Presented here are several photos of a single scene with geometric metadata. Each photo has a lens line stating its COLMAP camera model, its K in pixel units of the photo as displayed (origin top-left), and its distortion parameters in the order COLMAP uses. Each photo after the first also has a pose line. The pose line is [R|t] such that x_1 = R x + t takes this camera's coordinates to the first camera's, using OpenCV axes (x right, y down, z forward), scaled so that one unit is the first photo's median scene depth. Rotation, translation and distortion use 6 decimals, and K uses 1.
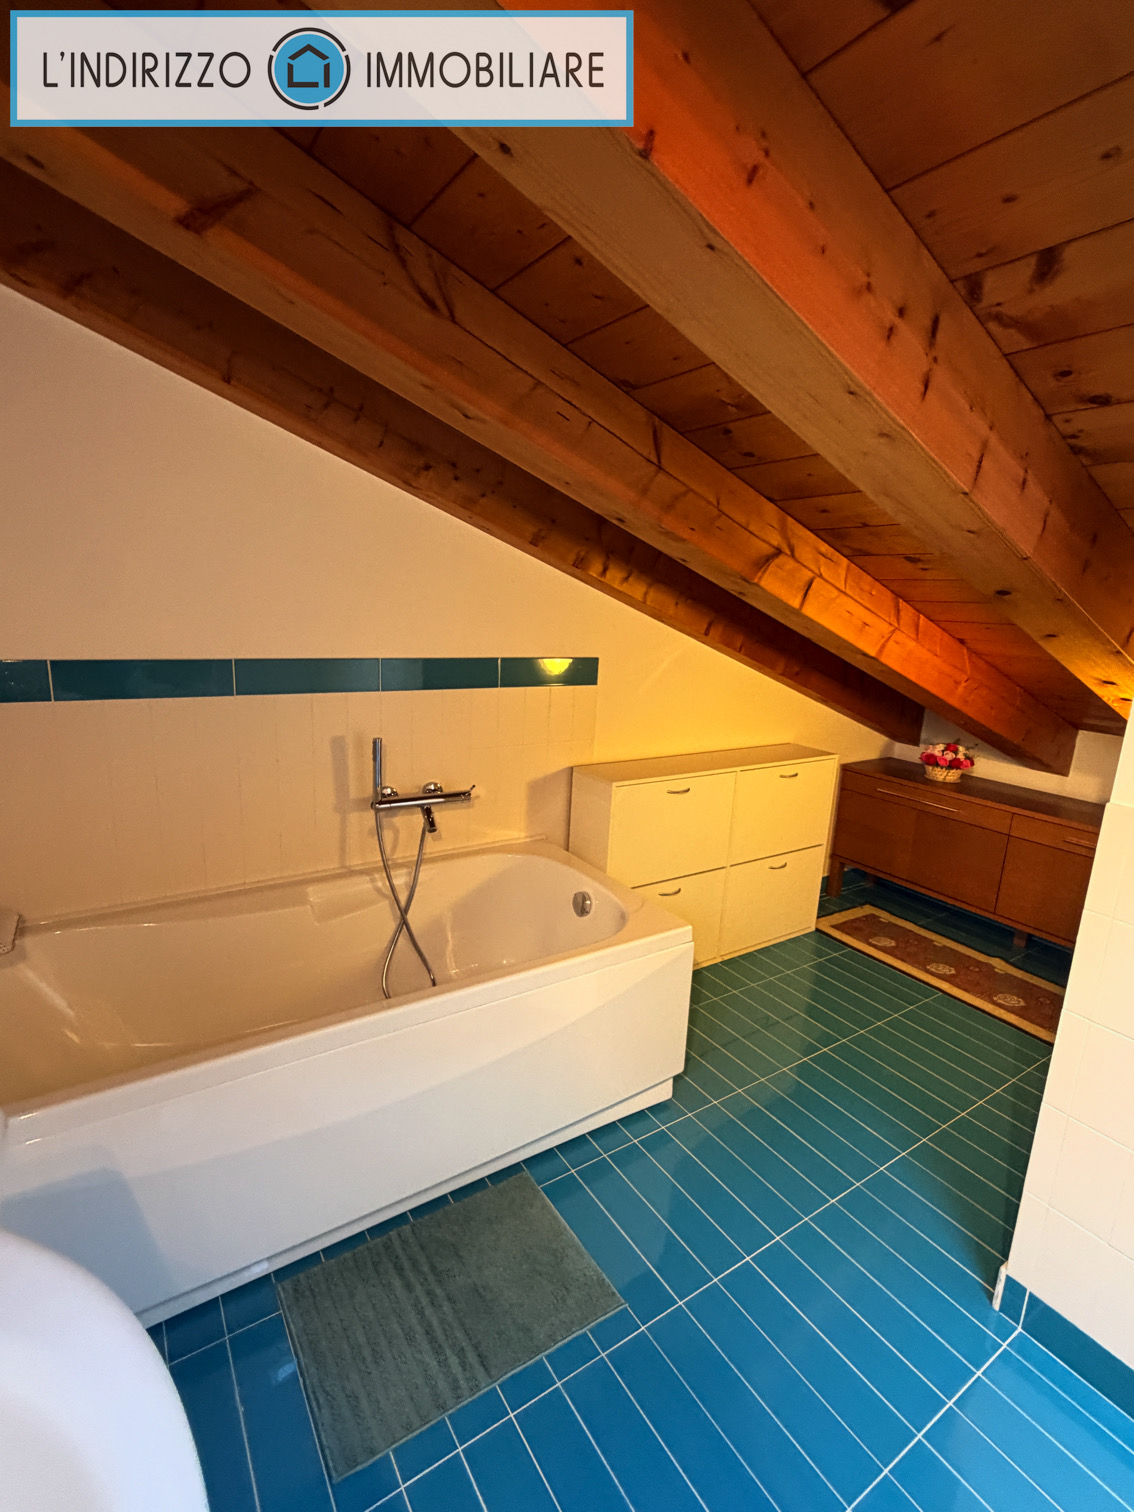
lens RADIAL K [[704.8, 0, 567.0], [0, 704.8, 756.0], [0, 0, 1]] dist [0.026019, -0.020972]
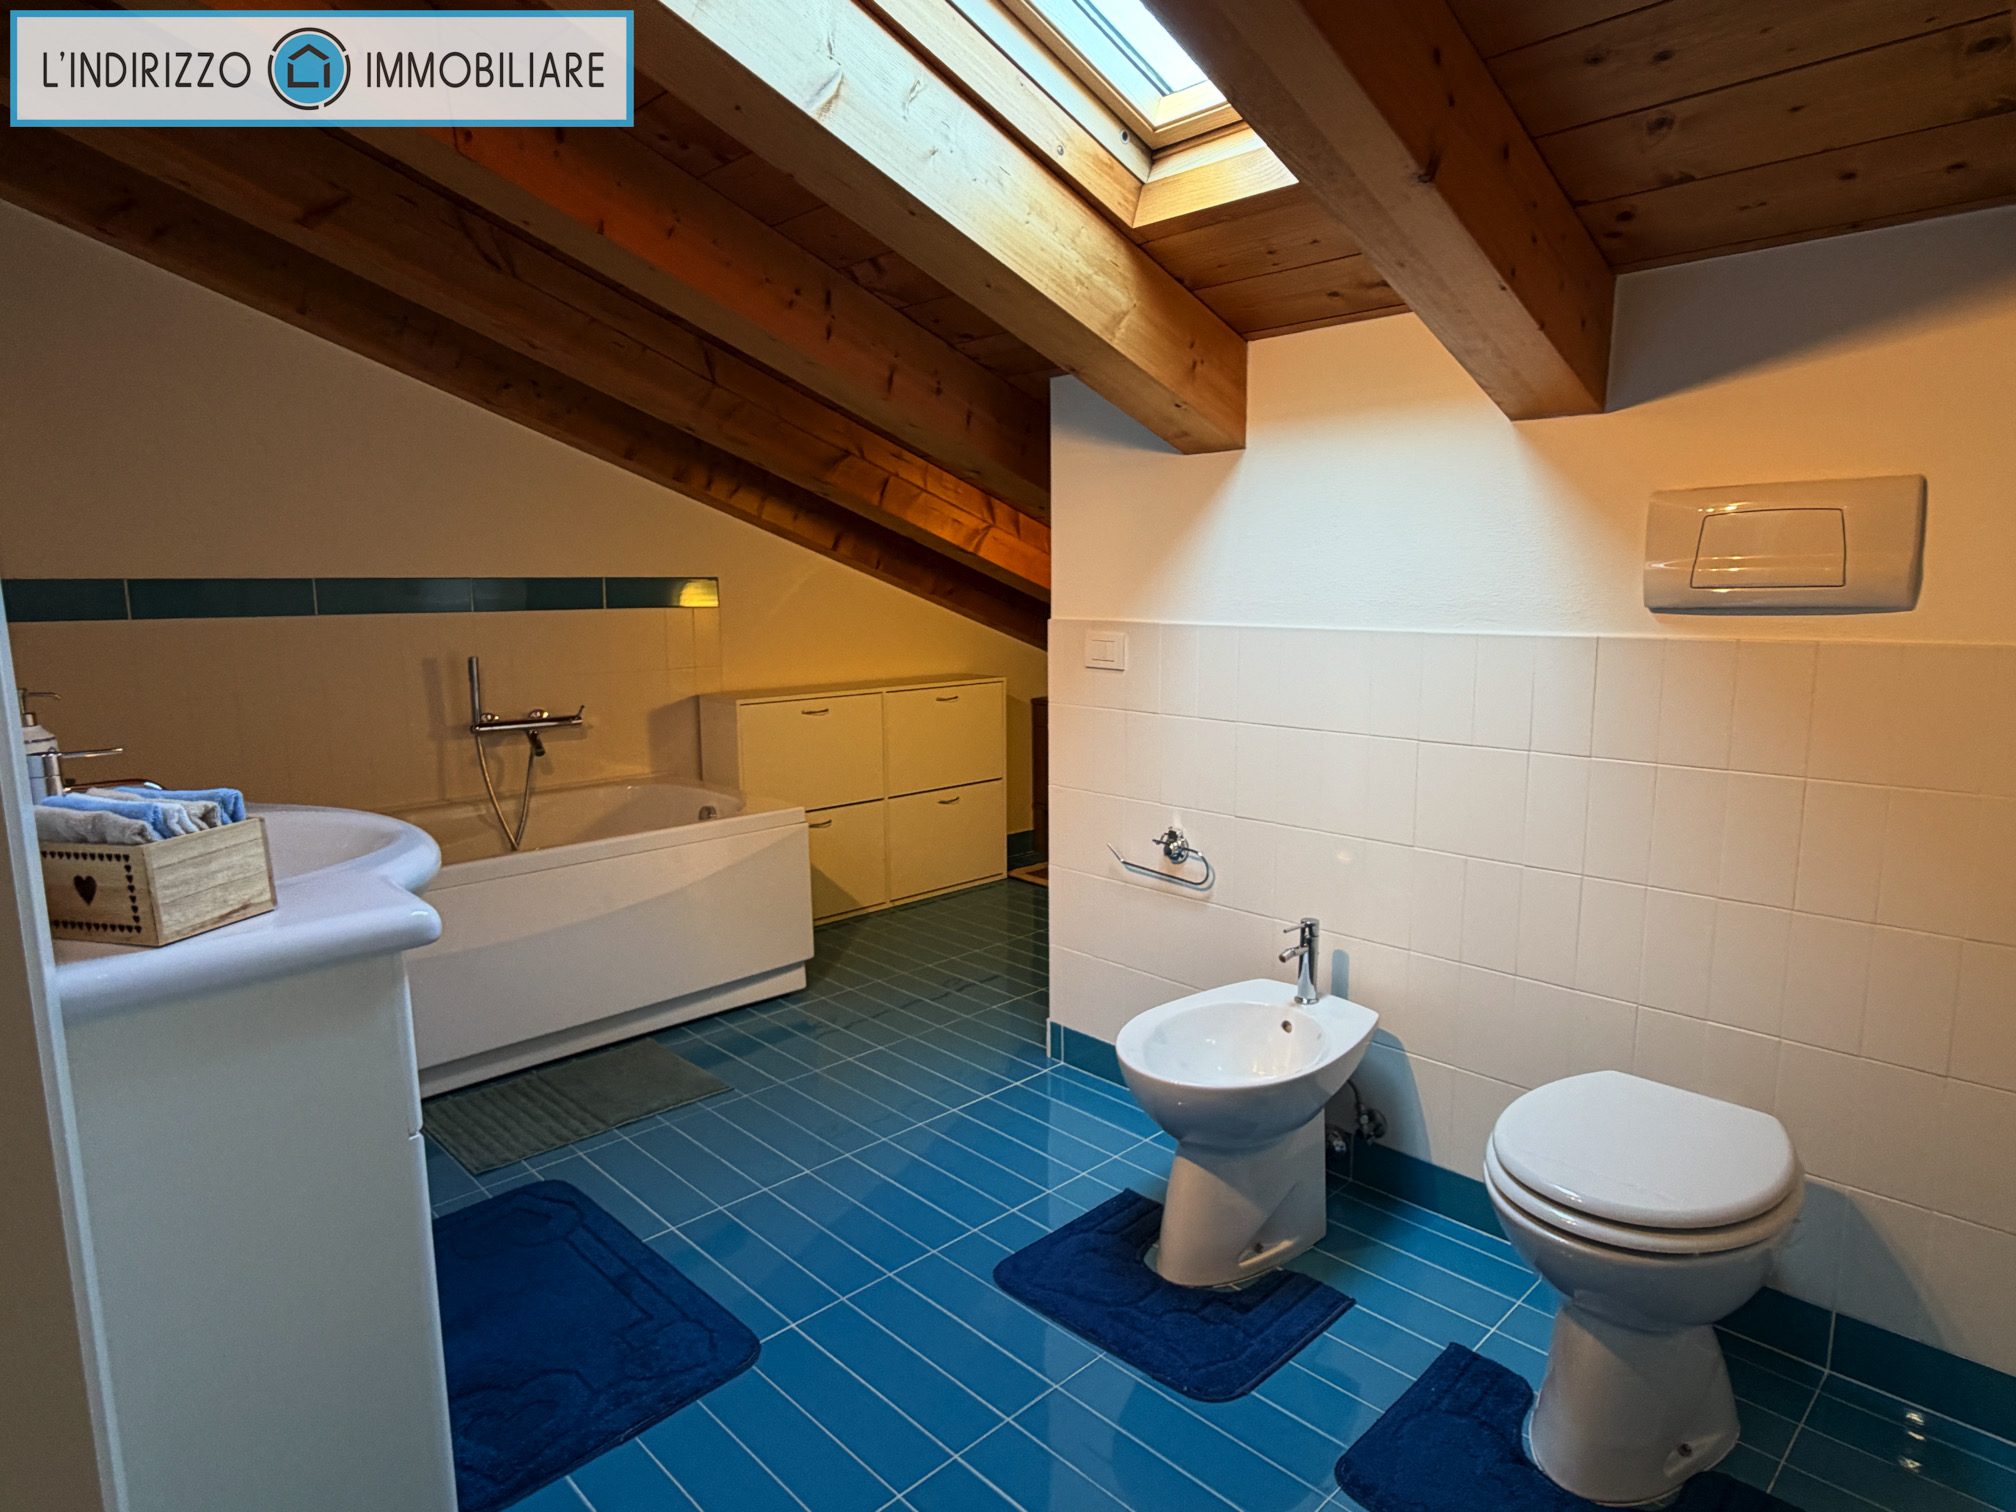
lens RADIAL K [[1158.3, 0, 1019.4], [0, 1158.3, 760.1], [0, 0, 1]] dist [0.004791, 0.002712]
pose [[0.979790, -0.081342, 0.182741, 0.160823], [0.092530, 0.994269, -0.053540, 0.261043], [-0.177339, 0.069366, 0.981702, -0.668807]]
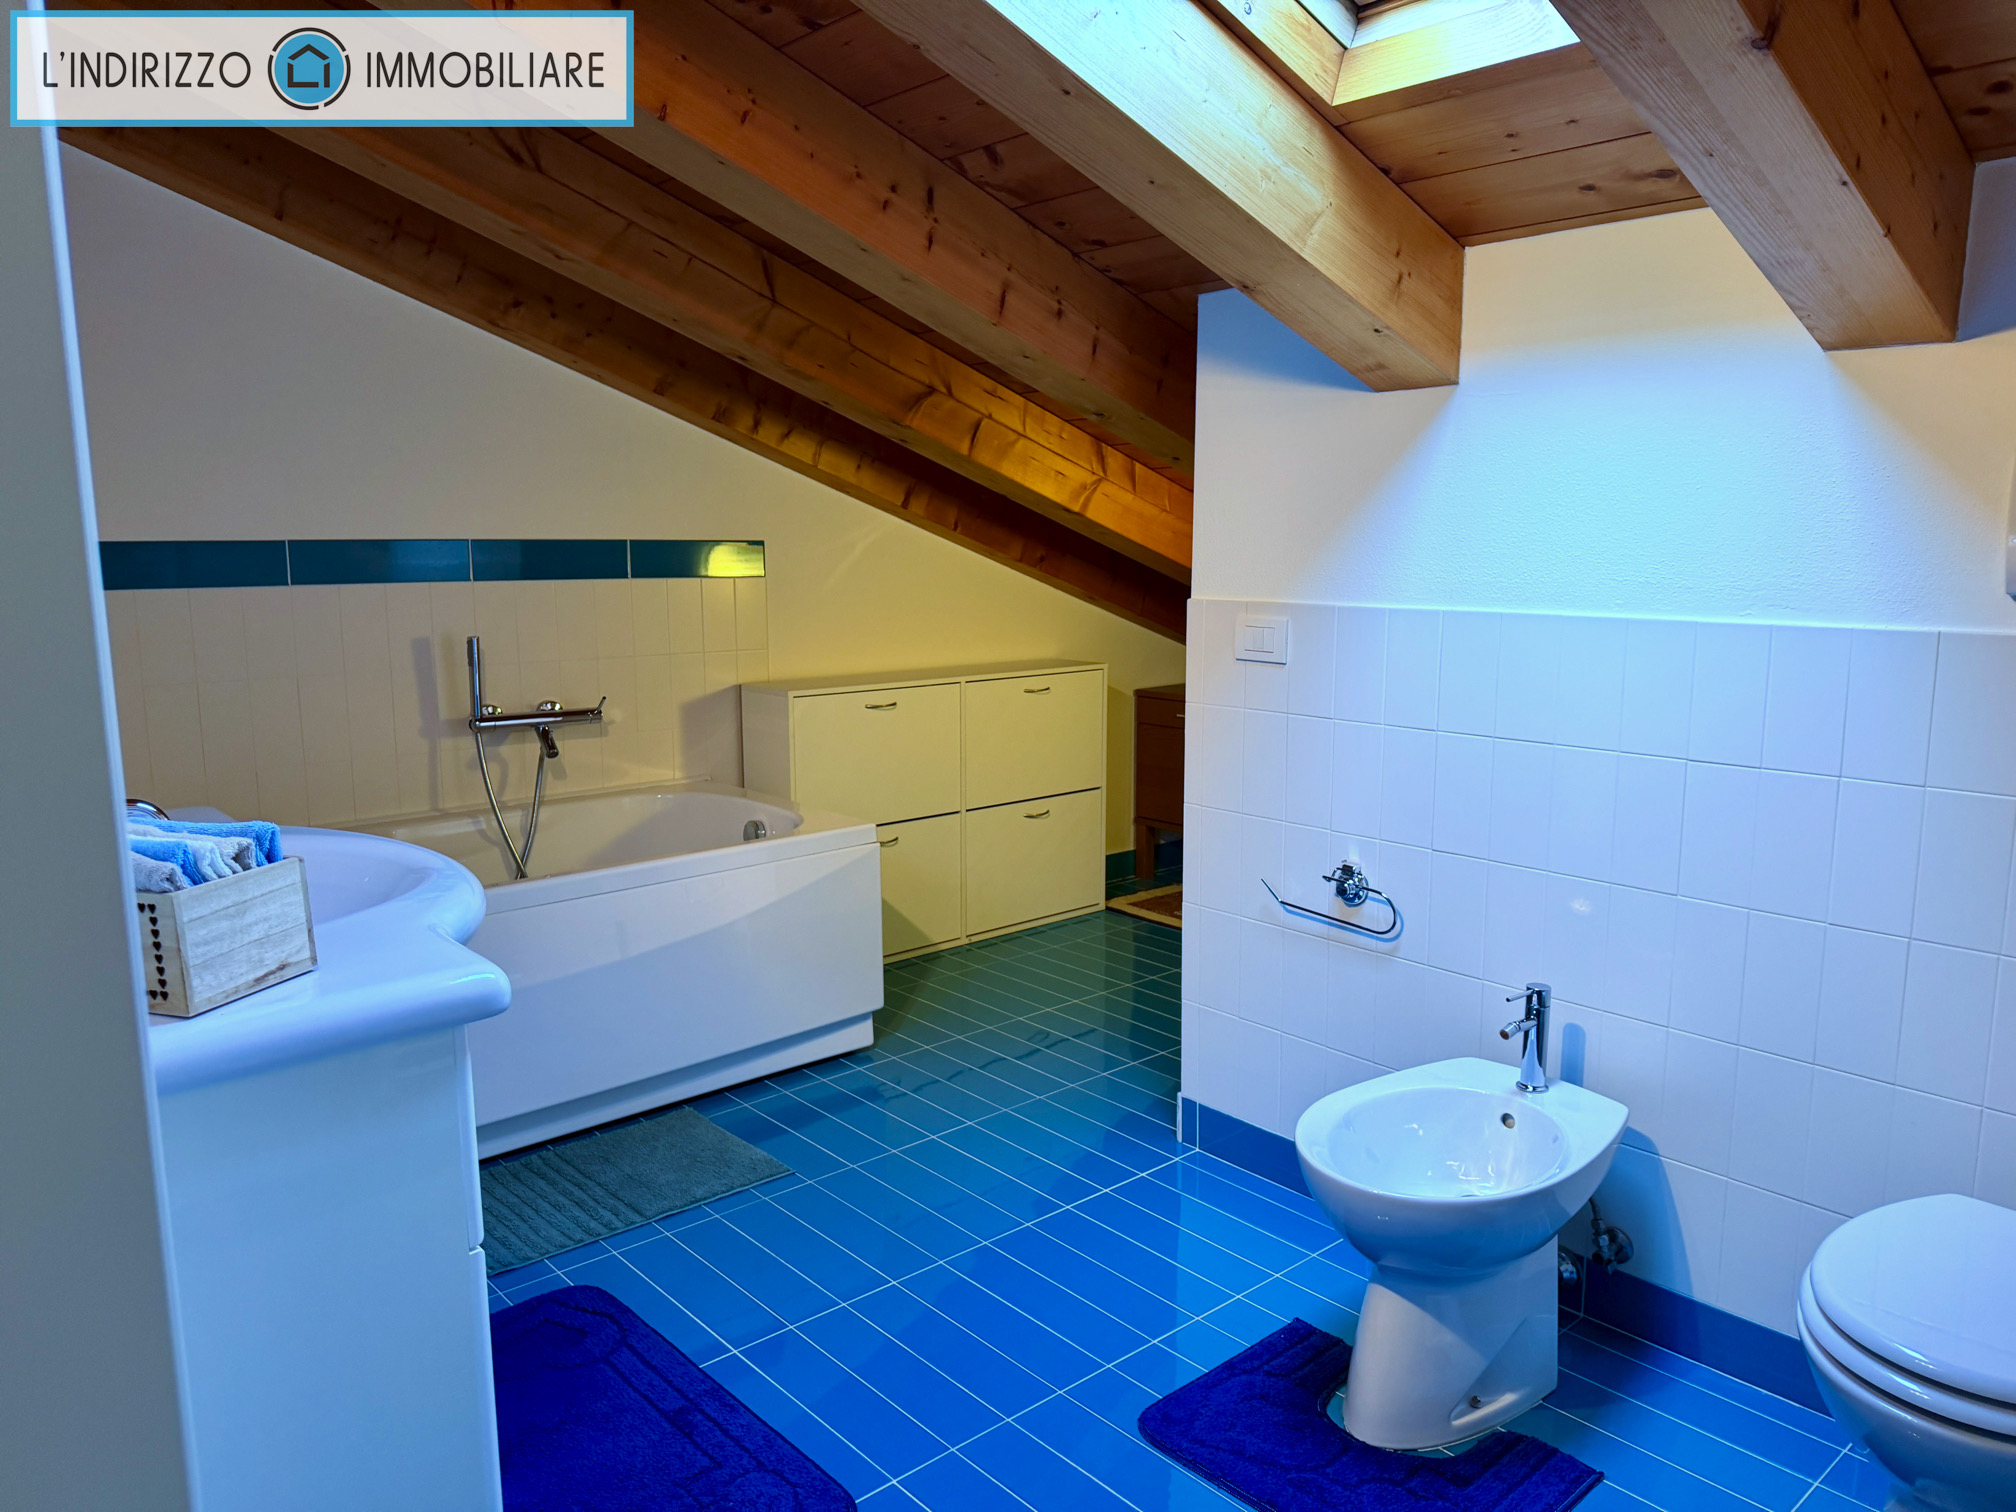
lens RADIAL K [[1406.5, 0, 1014.0], [0, 1406.5, 768.6], [0, 0, 1]] dist [0.117589, -0.185623]
pose [[0.988302, -0.071717, 0.134592, 0.104815], [0.078792, 0.995735, -0.047988, 0.239065], [-0.130577, 0.058031, 0.989738, -0.643575]]
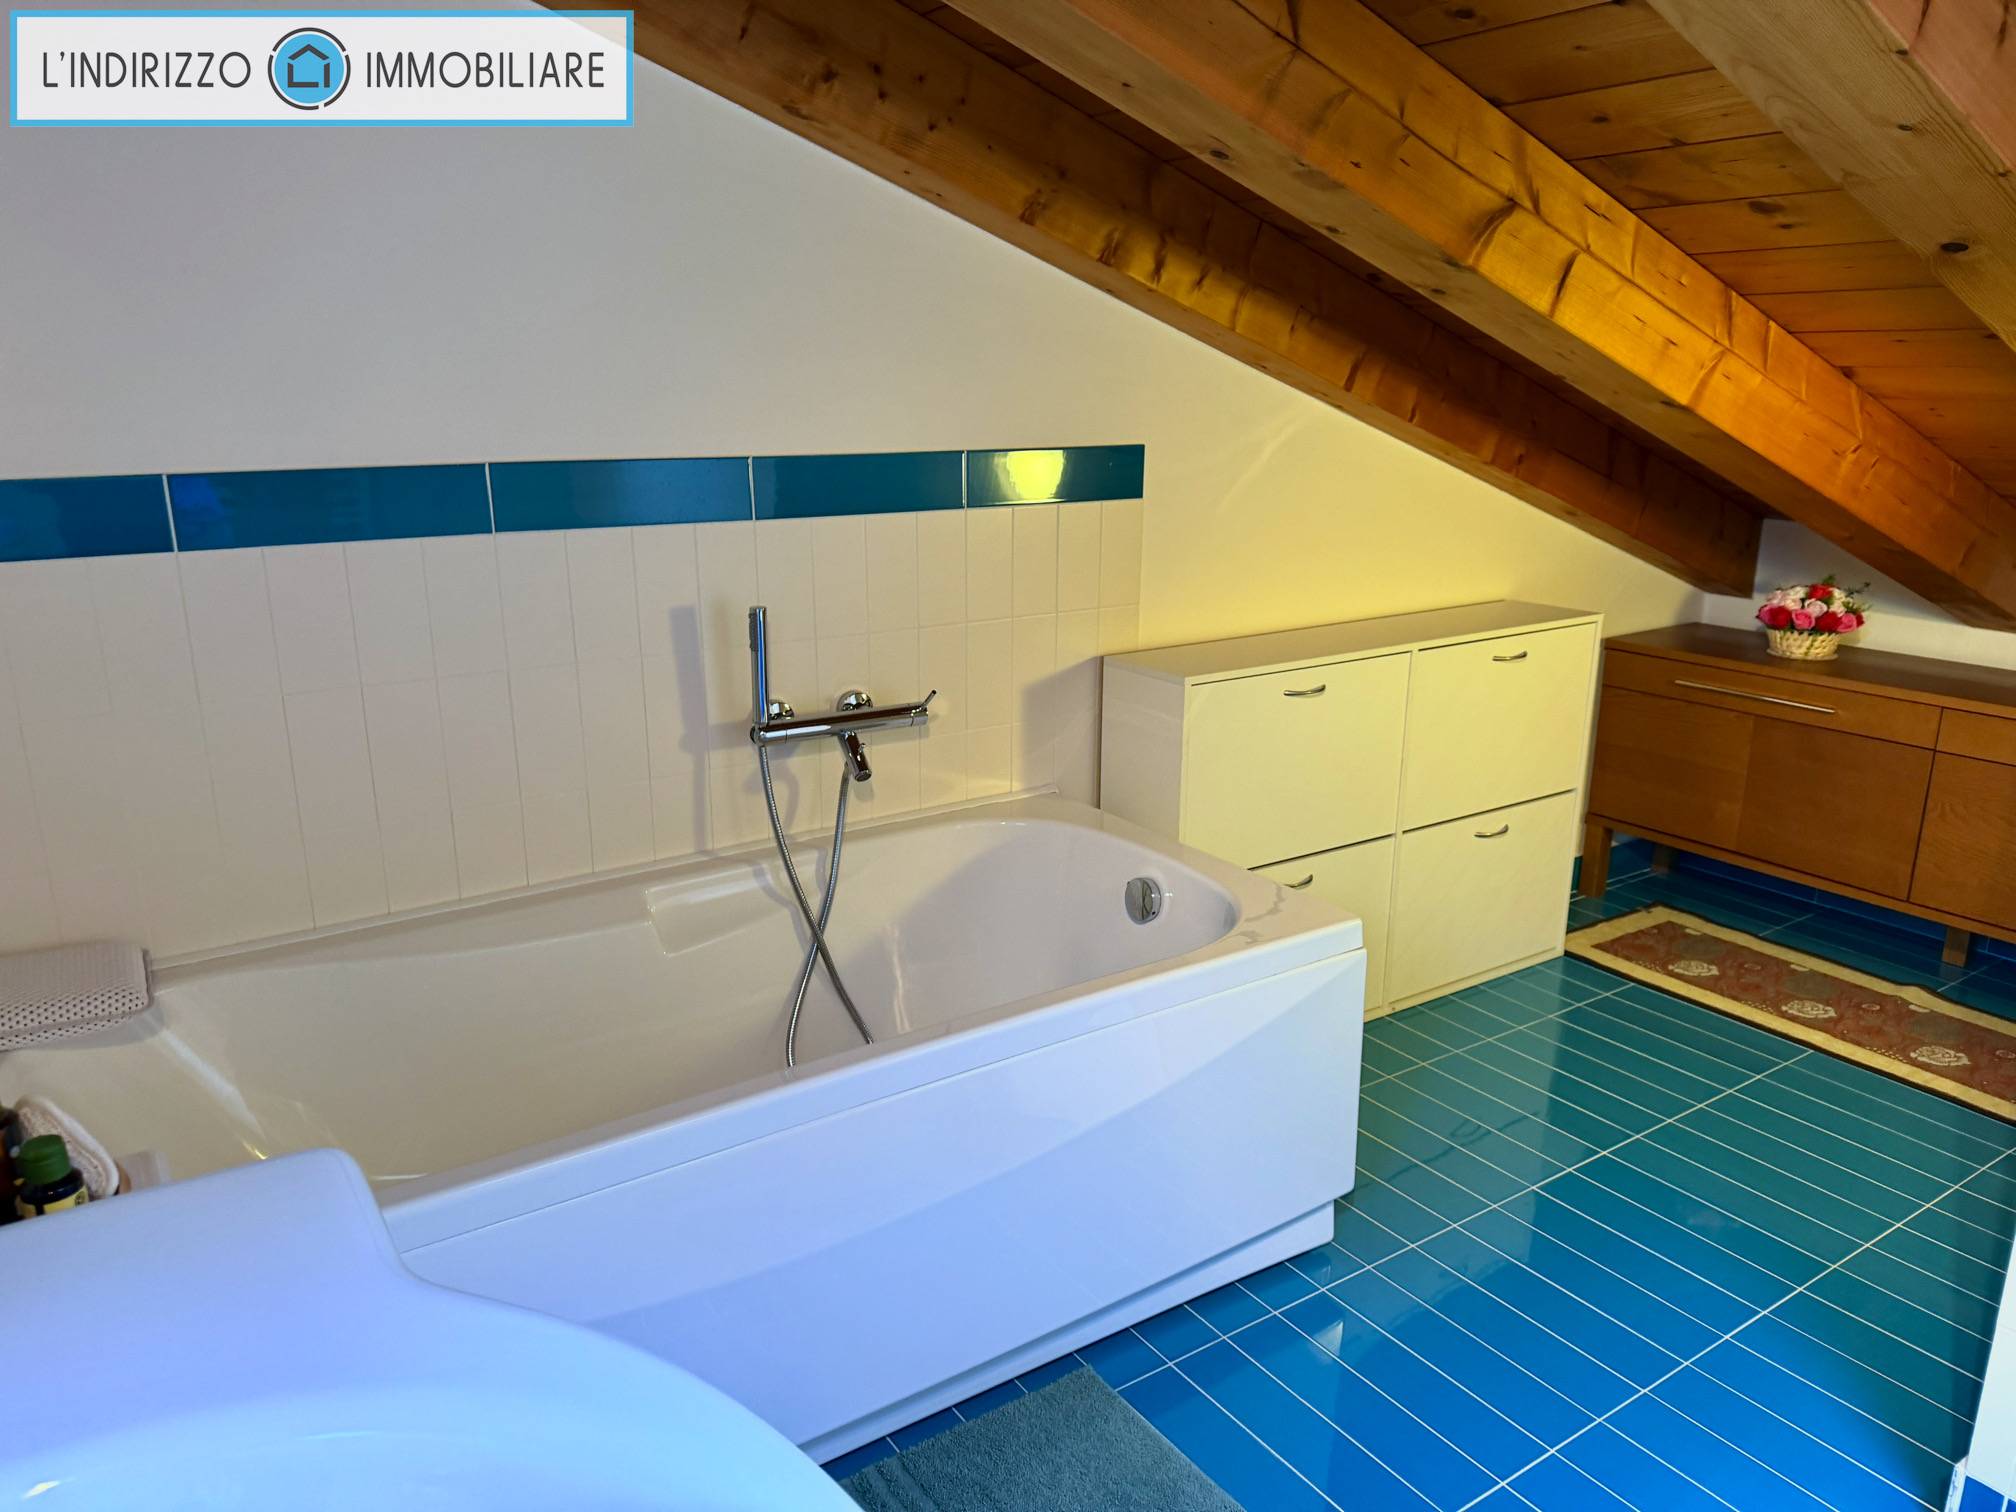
lens RADIAL K [[1414.5, 0, 1006.8], [0, 1414.5, 768.5], [0, 0, 1]] dist [0.055179, -0.064931]
pose [[0.998861, -0.047692, -0.001318, -0.079794], [0.047694, 0.997421, 0.053637, 0.046635], [-0.001243, -0.053639, 0.998560, -0.071945]]
